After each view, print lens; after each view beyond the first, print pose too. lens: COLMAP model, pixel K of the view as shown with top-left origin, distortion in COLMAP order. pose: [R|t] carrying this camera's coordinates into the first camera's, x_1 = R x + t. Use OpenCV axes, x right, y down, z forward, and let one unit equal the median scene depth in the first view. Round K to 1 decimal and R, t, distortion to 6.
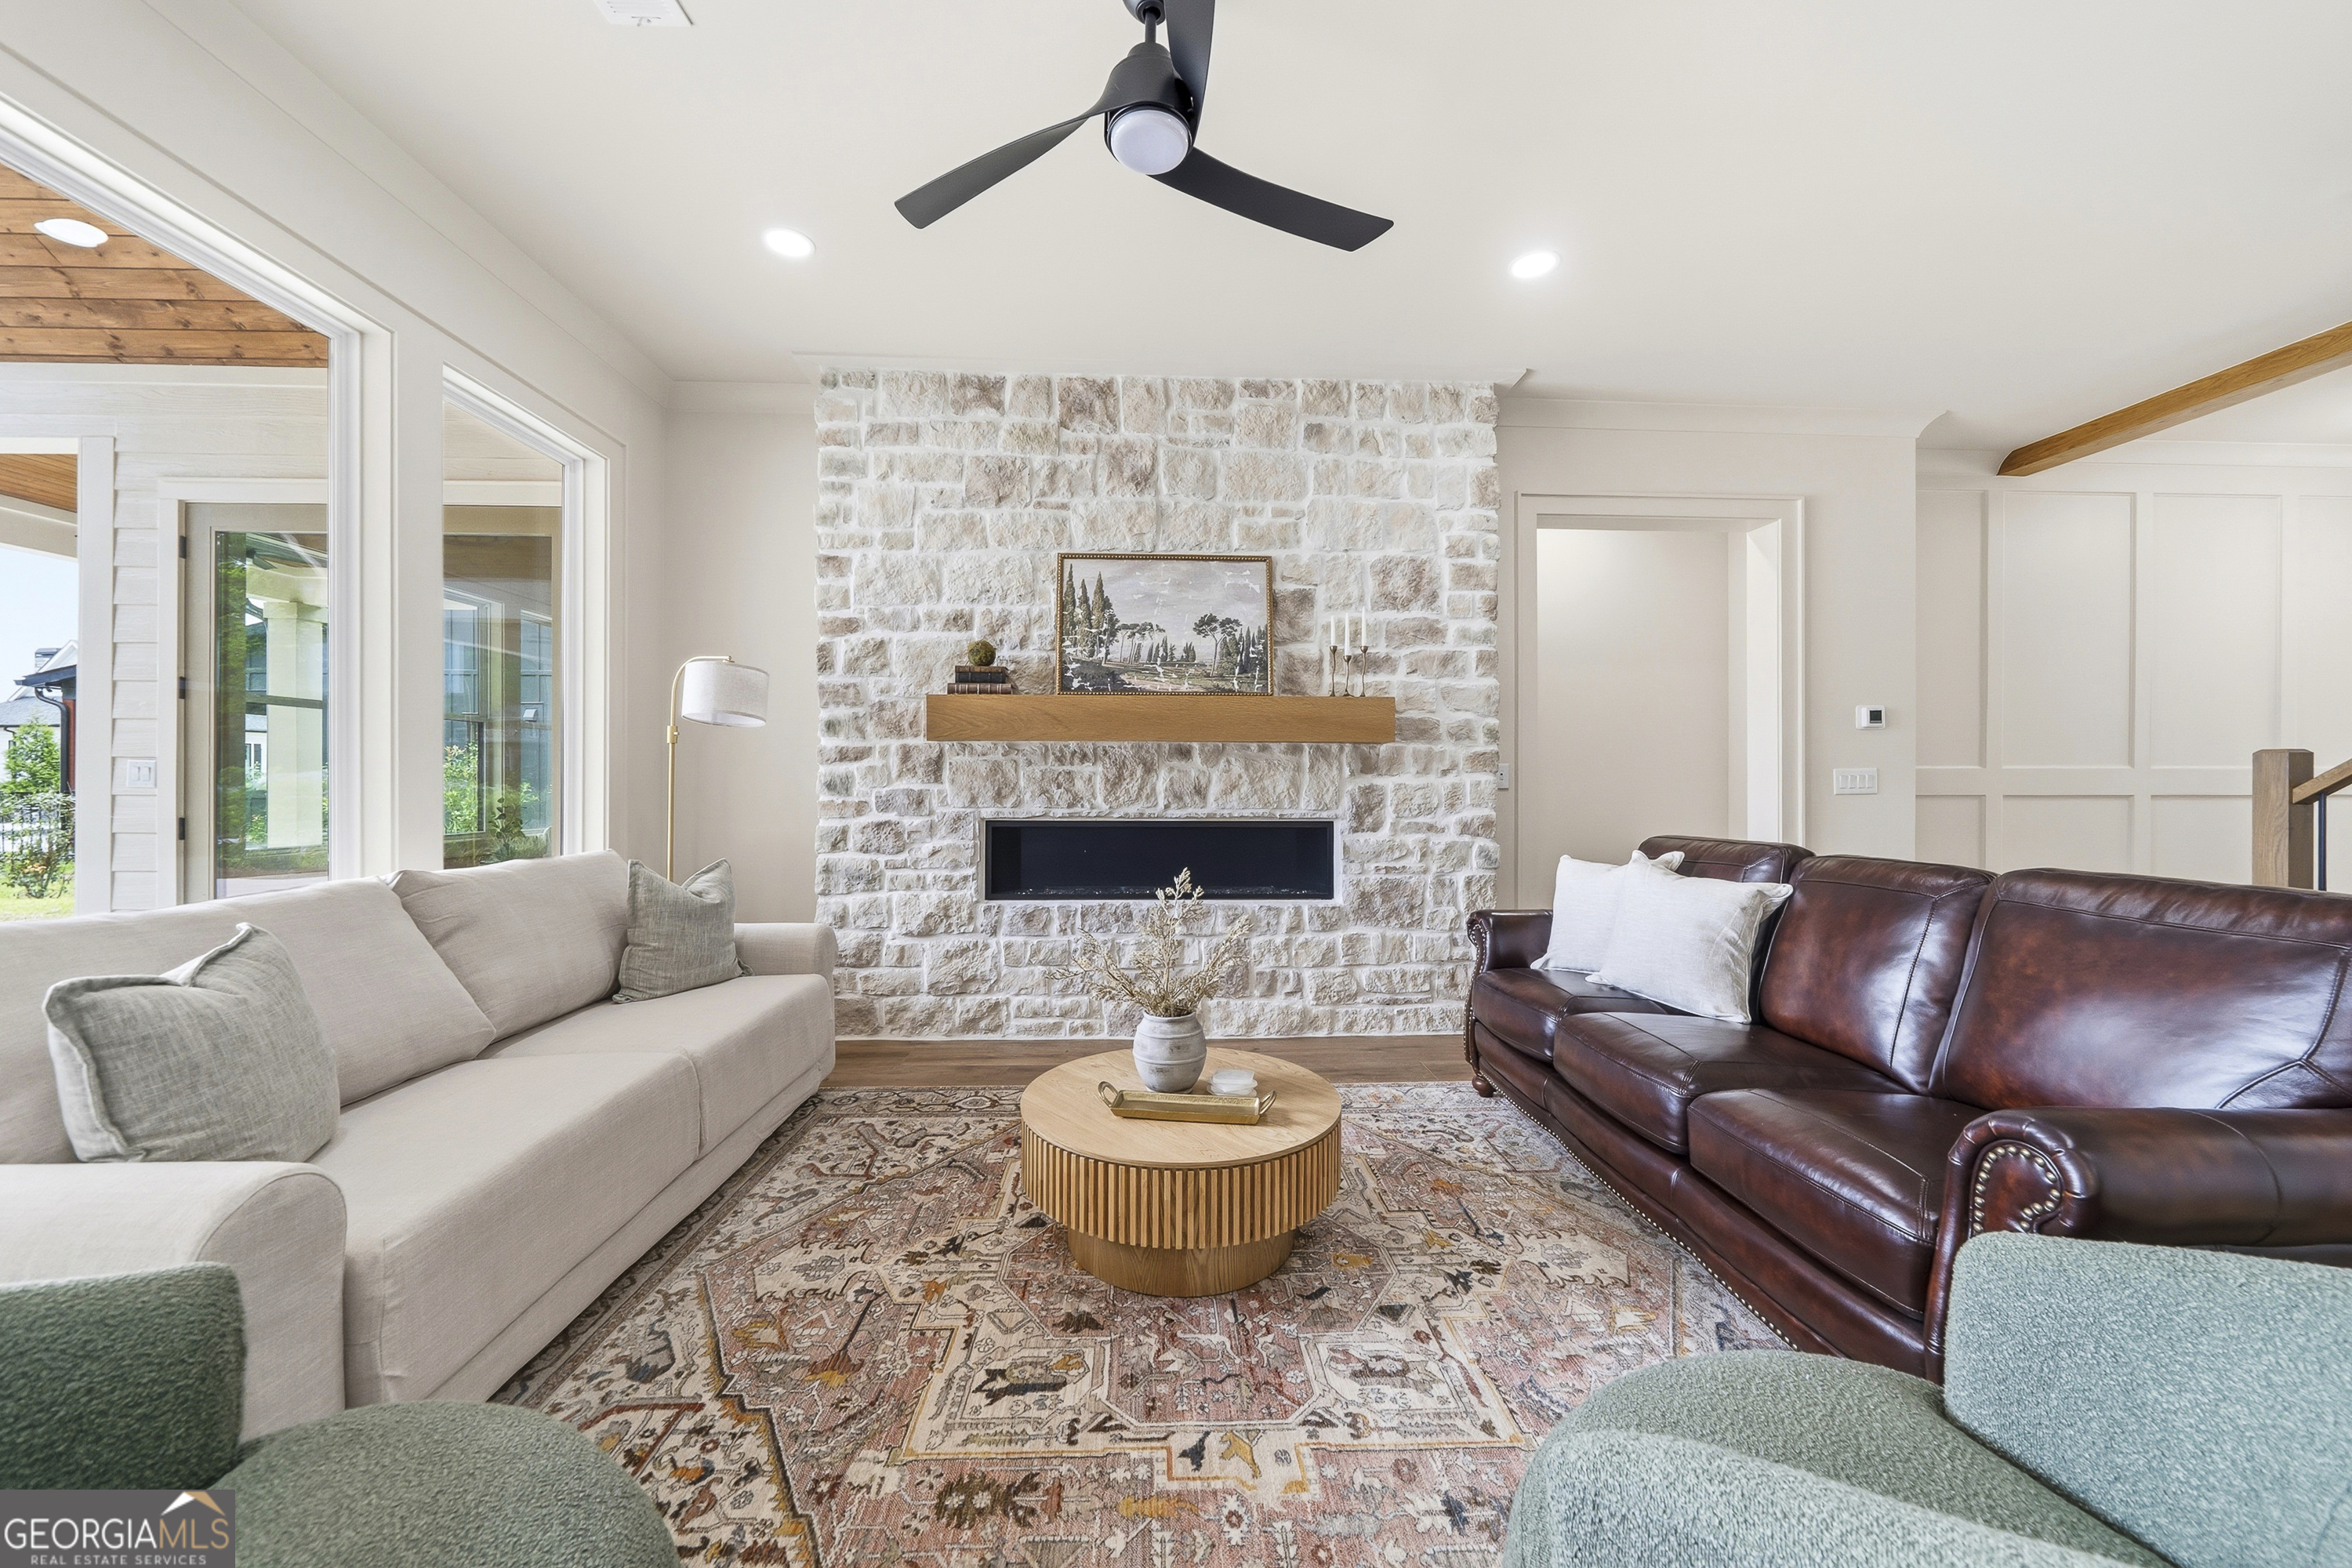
lens RADIAL K [[895.6, 0, 1177.0], [0, 895.6, 783.0], [0, 0, 1]] dist [-0.007290, -0.000264]
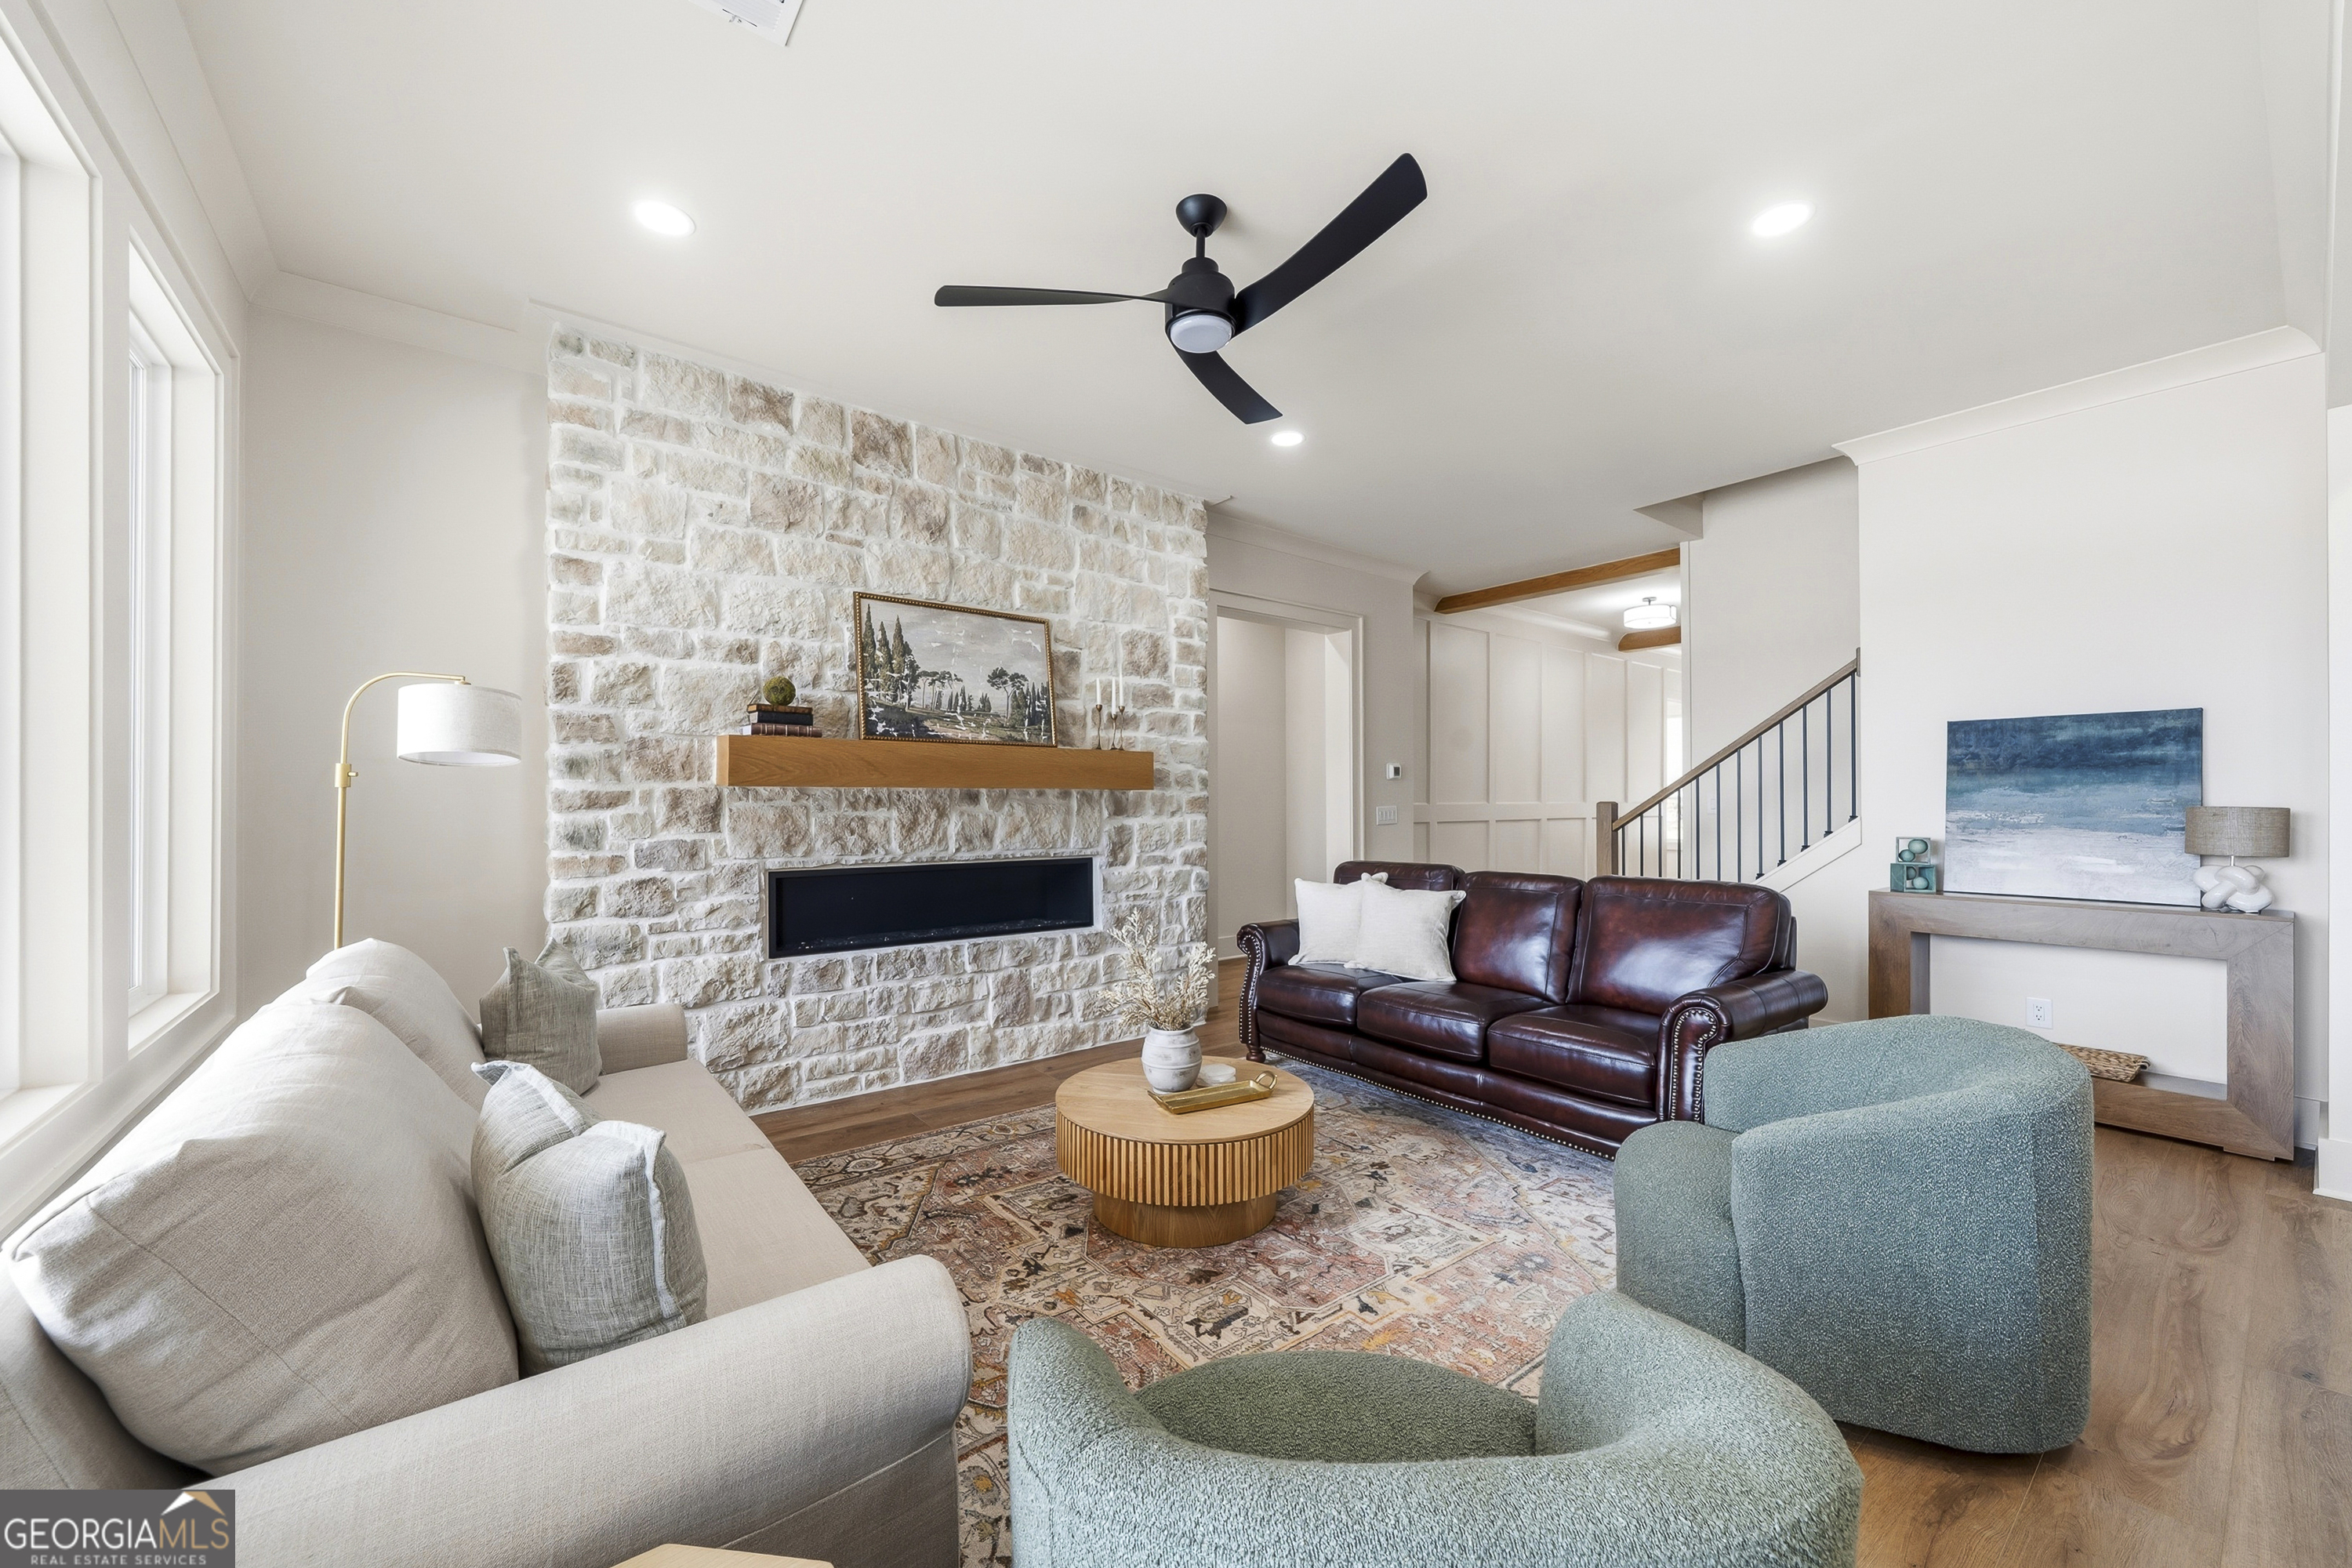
lens RADIAL K [[895.6, 0, 1232.6], [0, 895.6, 797.8], [0, 0, 1]] dist [-0.007290, -0.000264]
pose [[0.797485, 0.002061, 0.603335, -0.391287], [0.001410, 0.999985, -0.005279, -0.028557], [-0.603337, 0.005061, 0.797470, -0.014509]]
